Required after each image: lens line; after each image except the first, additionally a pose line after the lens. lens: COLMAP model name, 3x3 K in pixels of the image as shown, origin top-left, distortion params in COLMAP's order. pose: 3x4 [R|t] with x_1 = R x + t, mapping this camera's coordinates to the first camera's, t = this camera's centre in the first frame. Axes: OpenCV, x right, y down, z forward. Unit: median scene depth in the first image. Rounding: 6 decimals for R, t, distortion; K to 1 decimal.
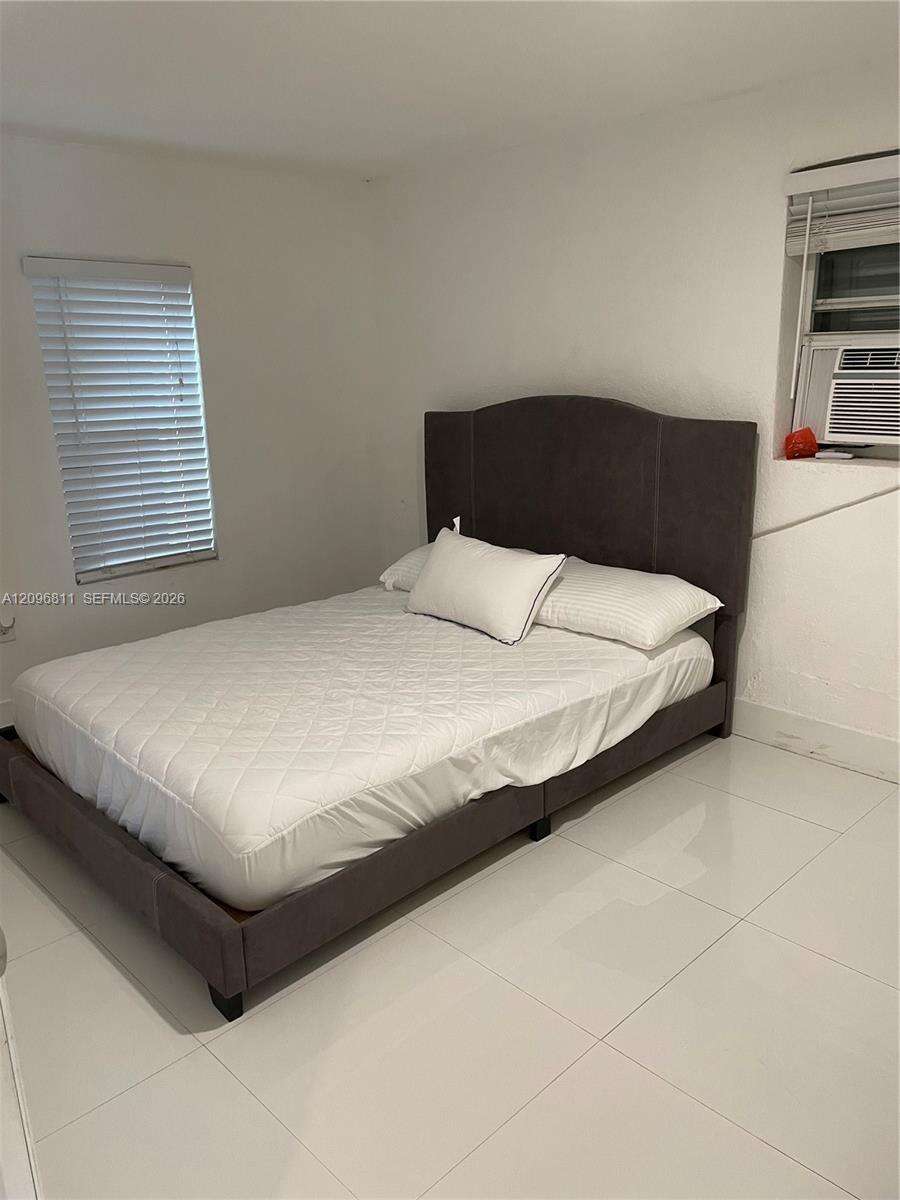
lens RADIAL K [[884.3, 0, 475.5], [0, 884.3, 603.2], [0, 0, 1]] dist [0.012516, 0.000609]
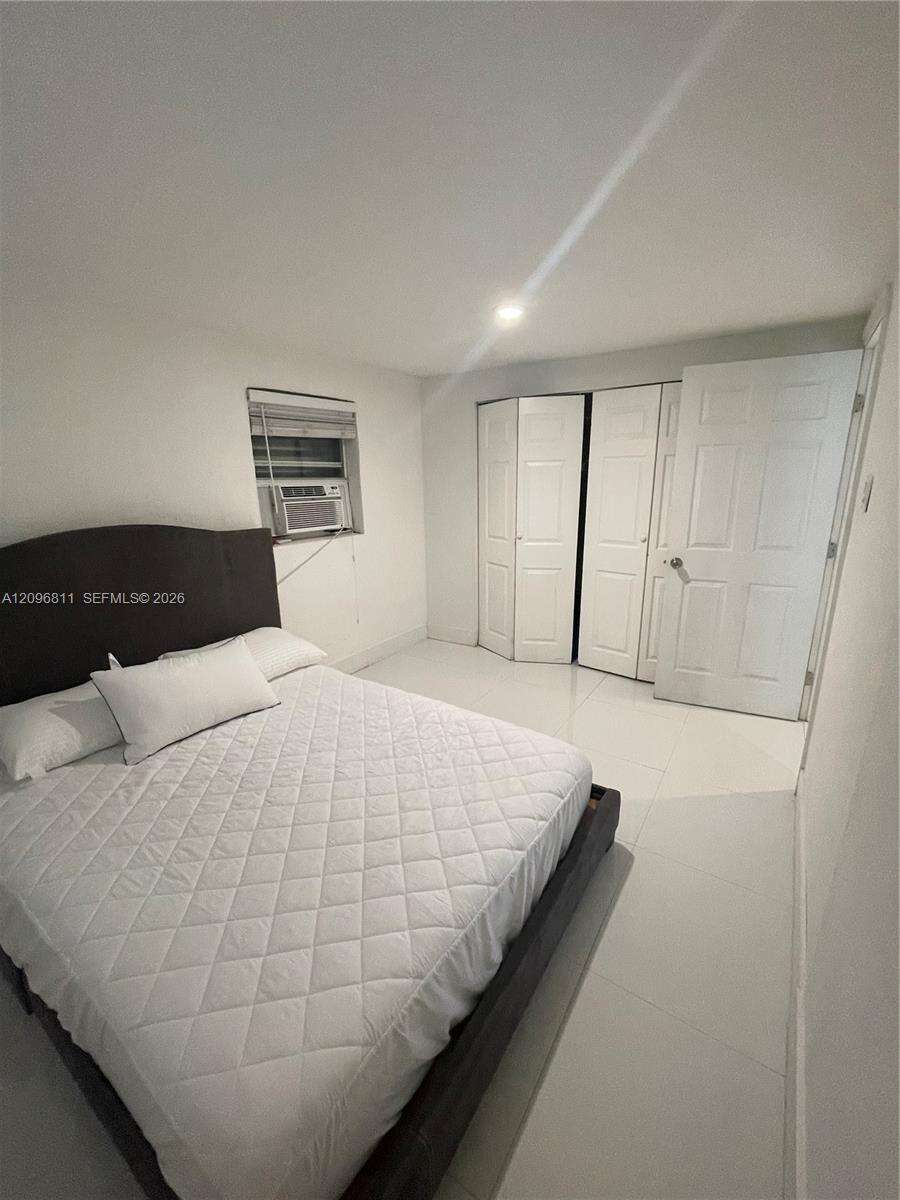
lens RADIAL K [[479.5, 0, 450.0], [0, 479.5, 600.0], [0, 0, 1]] dist [-0.000314, -0.000017]
pose [[-0.160166, -0.214662, 0.963466, -0.642374], [0.288905, 0.923130, 0.253702, -0.199350], [-0.943865, 0.318985, -0.085838, 0.752014]]
